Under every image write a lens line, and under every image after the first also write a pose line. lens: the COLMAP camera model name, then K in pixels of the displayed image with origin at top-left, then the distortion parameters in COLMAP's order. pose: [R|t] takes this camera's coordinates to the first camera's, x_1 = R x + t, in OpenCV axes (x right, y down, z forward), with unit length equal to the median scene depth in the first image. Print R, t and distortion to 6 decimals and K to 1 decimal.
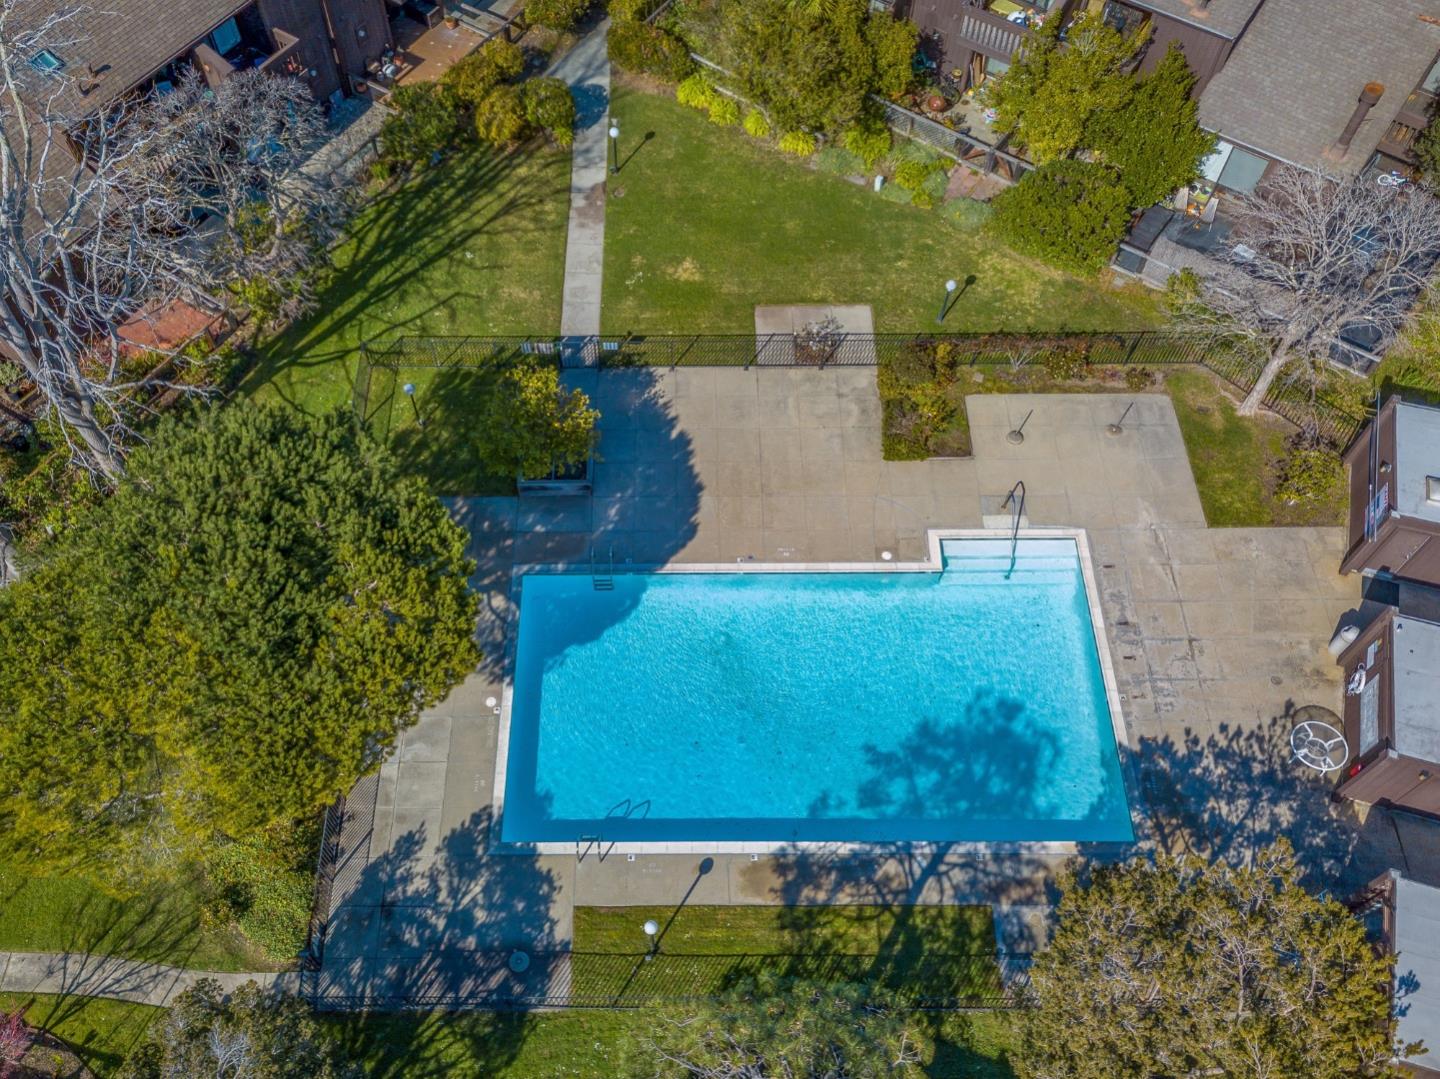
lens RADIAL K [[985.6, 0, 694.3], [0, 985.6, 537.2], [0, 0, 1]] dist [0.079856, -0.108777]
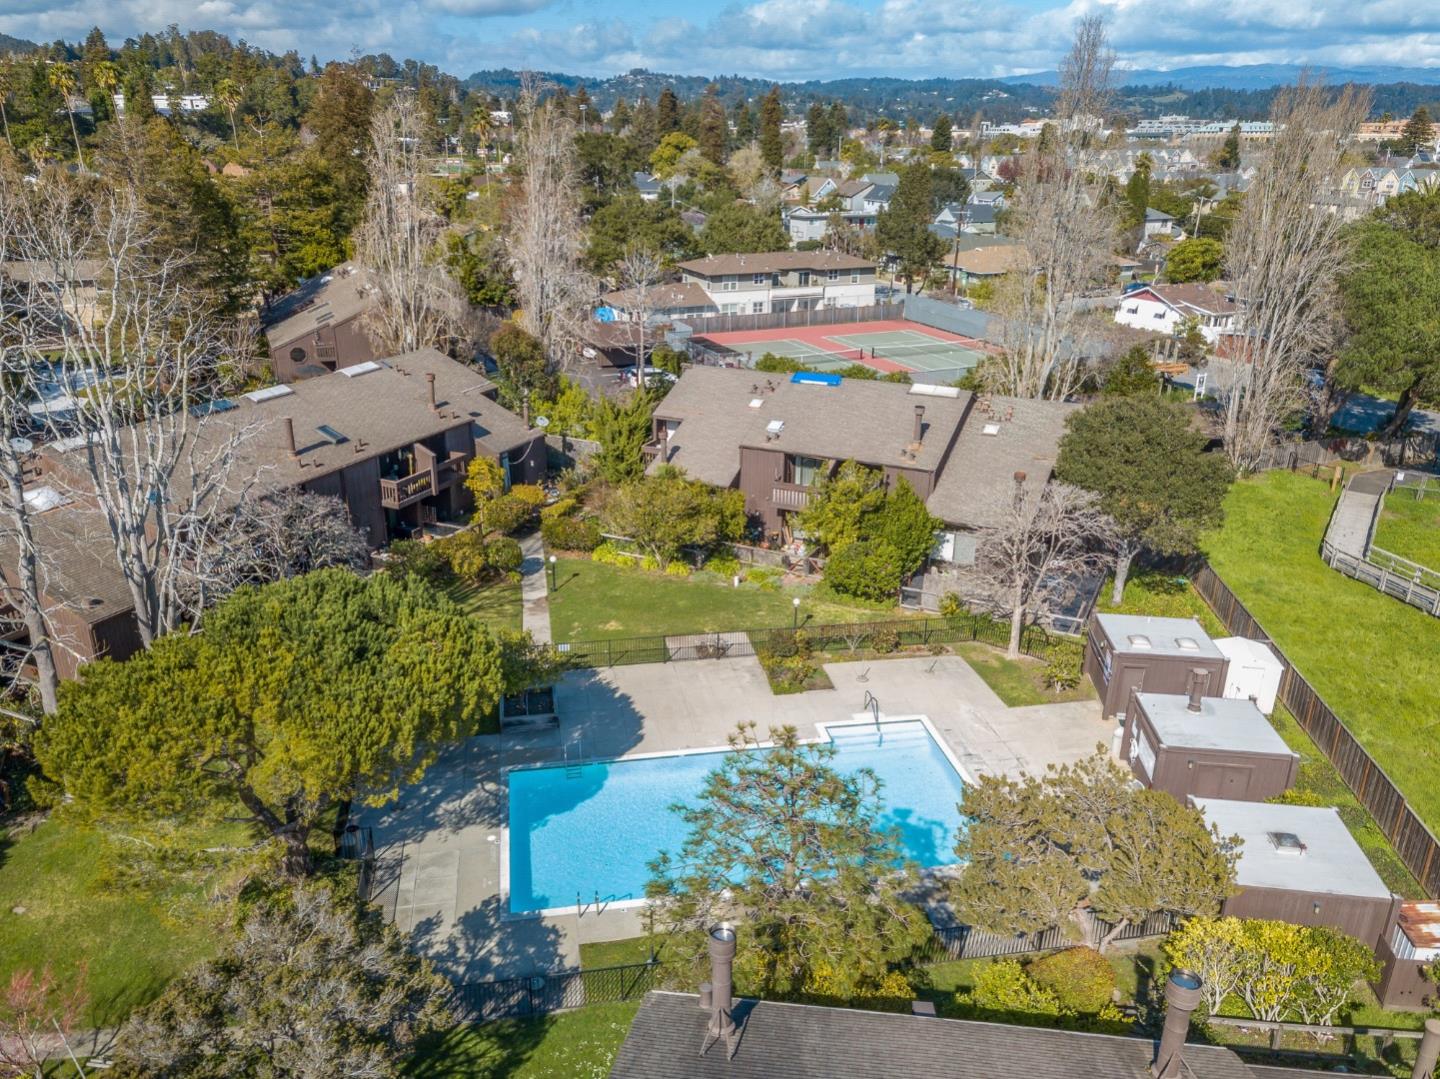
lens RADIAL K [[985.6, 0, 694.3], [0, 985.6, 537.2], [0, 0, 1]] dist [0.079856, -0.108777]
pose [[0.986761, -0.037453, 0.157798, -0.147398], [0.131750, 0.752511, -0.645267, 0.747483], [-0.094577, 0.657514, 0.747483, -0.177342]]
